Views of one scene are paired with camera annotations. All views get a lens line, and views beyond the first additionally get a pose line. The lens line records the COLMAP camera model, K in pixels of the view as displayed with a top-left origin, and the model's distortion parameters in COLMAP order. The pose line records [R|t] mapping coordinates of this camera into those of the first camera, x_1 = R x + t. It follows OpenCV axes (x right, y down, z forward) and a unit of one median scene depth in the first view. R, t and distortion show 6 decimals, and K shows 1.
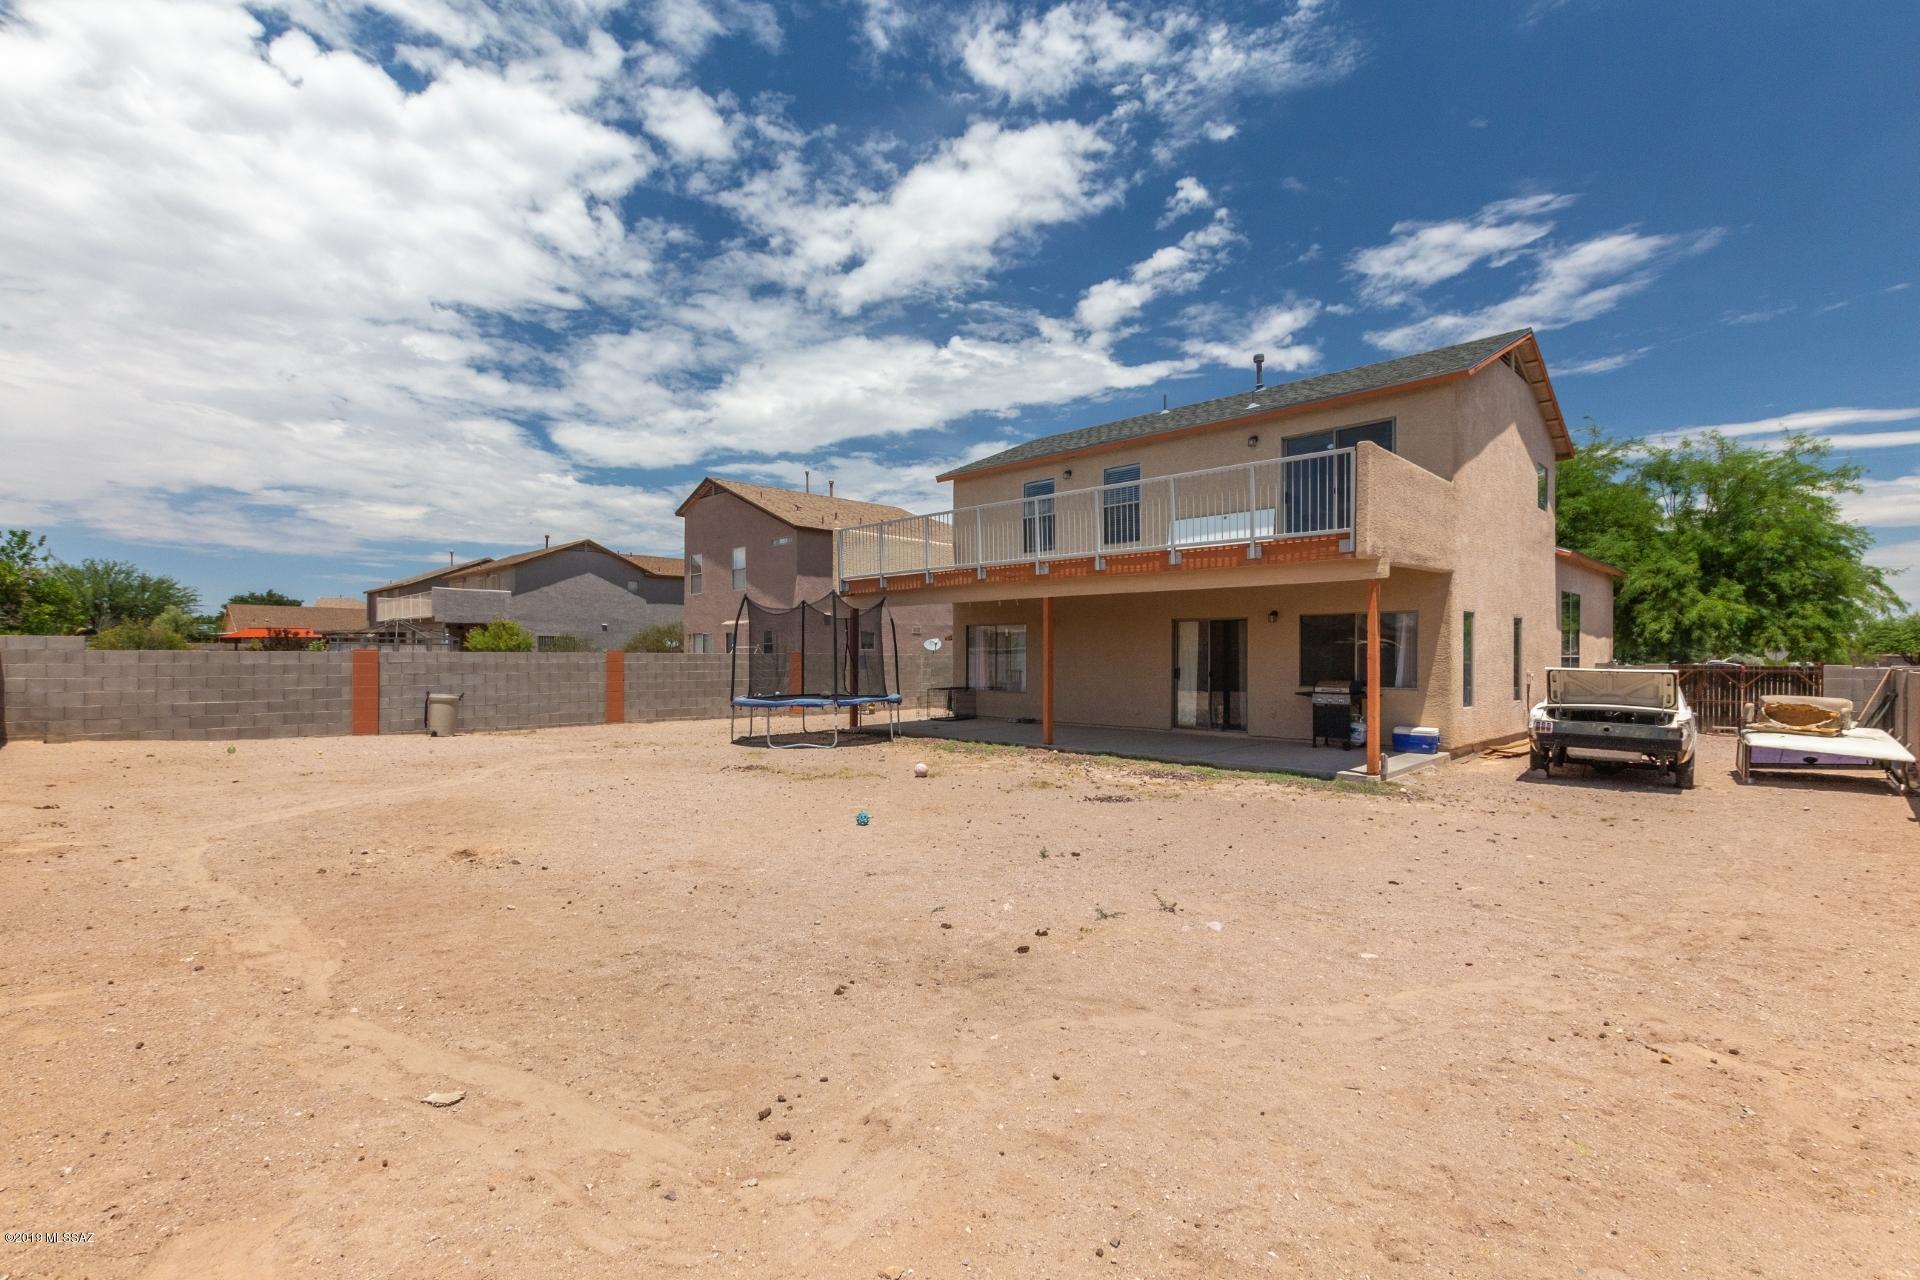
lens RADIAL K [[888.6, 0, 958.9], [0, 888.6, 644.4], [0, 0, 1]] dist [0.006276, 0.001392]
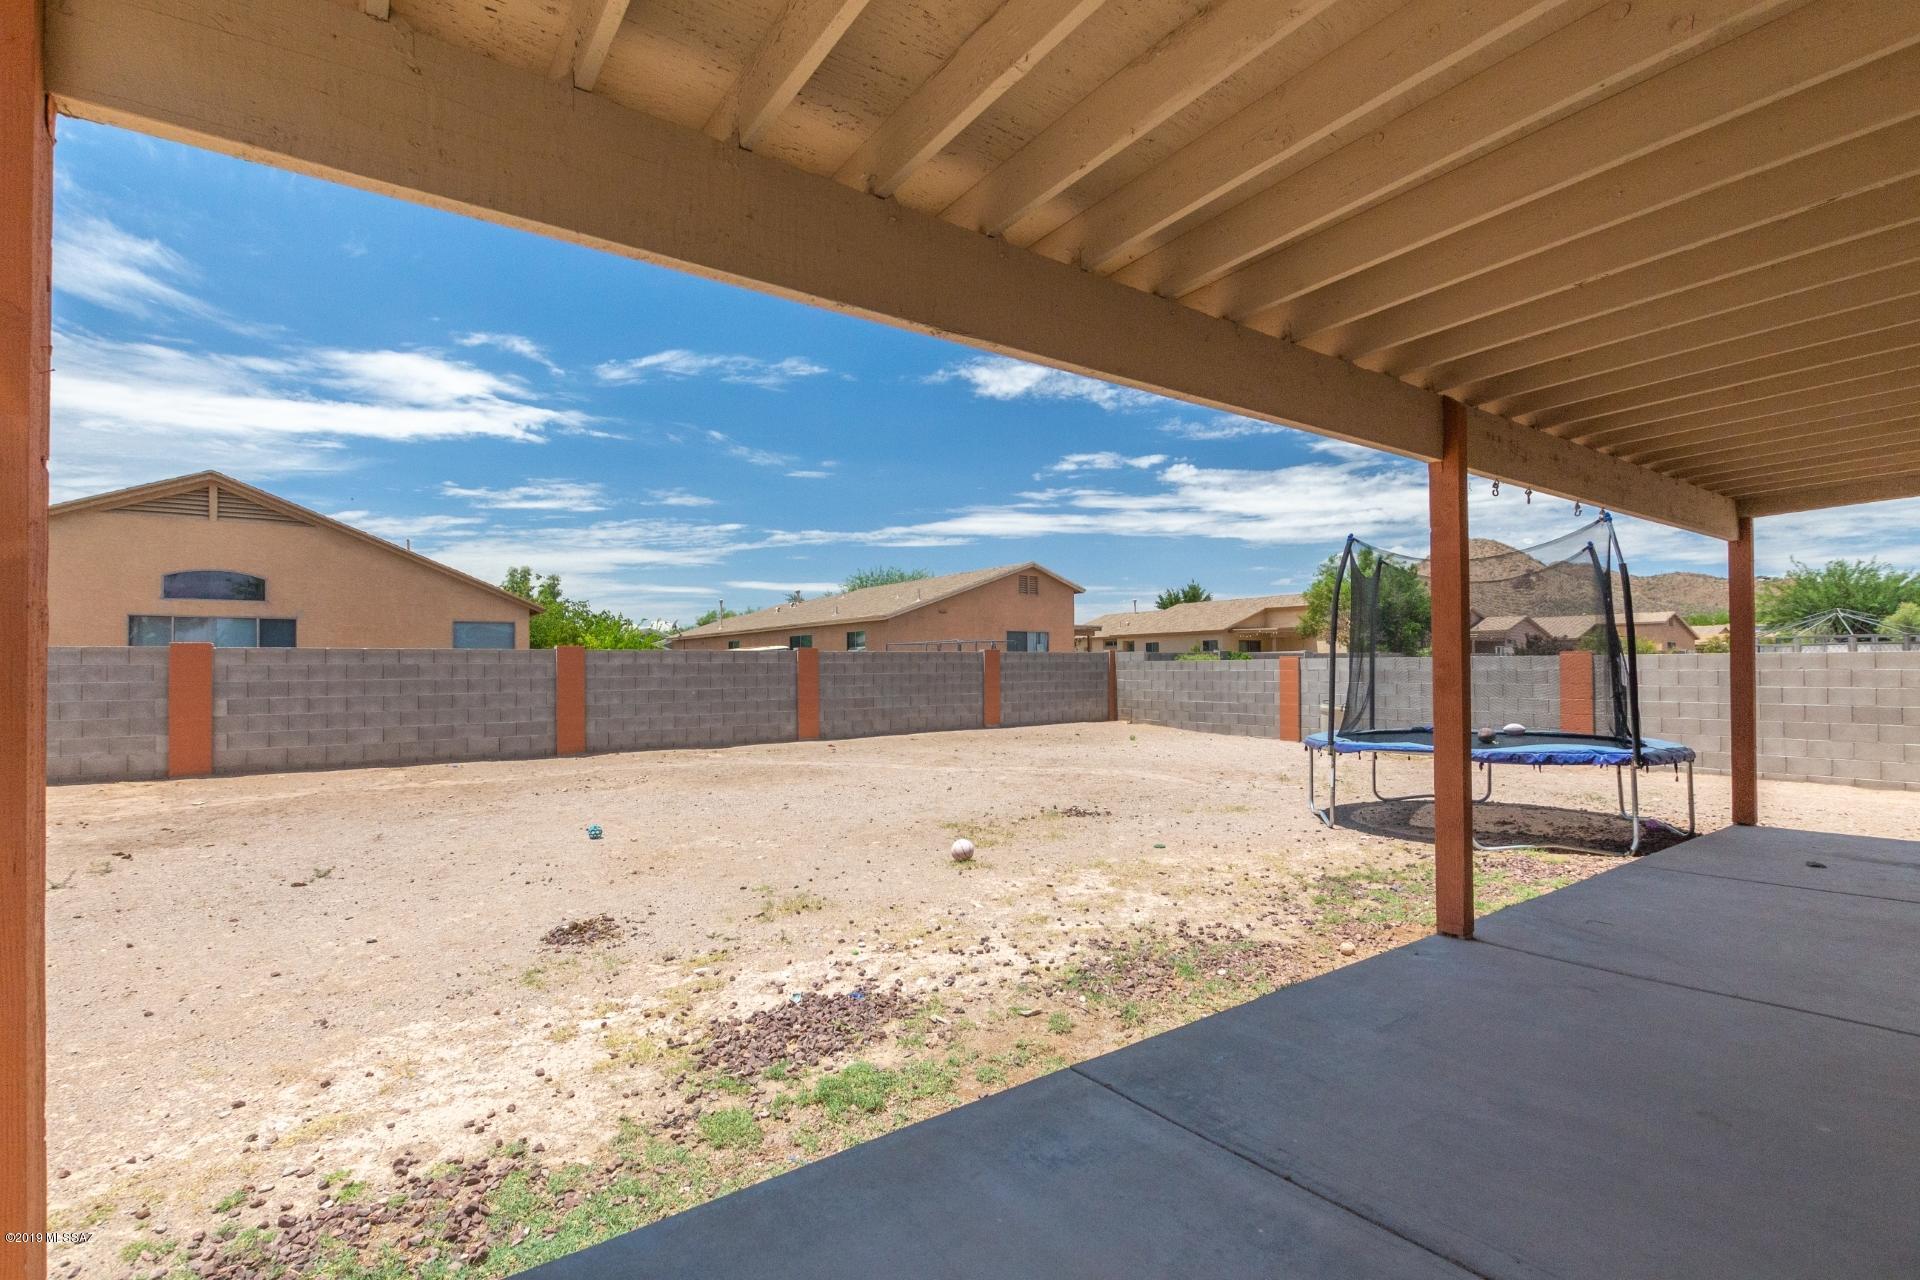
lens RADIAL K [[888.6, 0, 958.7], [0, 888.6, 652.0], [0, 0, 1]] dist [0.006276, 0.001392]
pose [[-0.186650, -0.023170, -0.982153, 0.427228], [0.014379, 0.999550, -0.026313, 0.021917], [0.982321, -0.019034, -0.186233, 0.844315]]
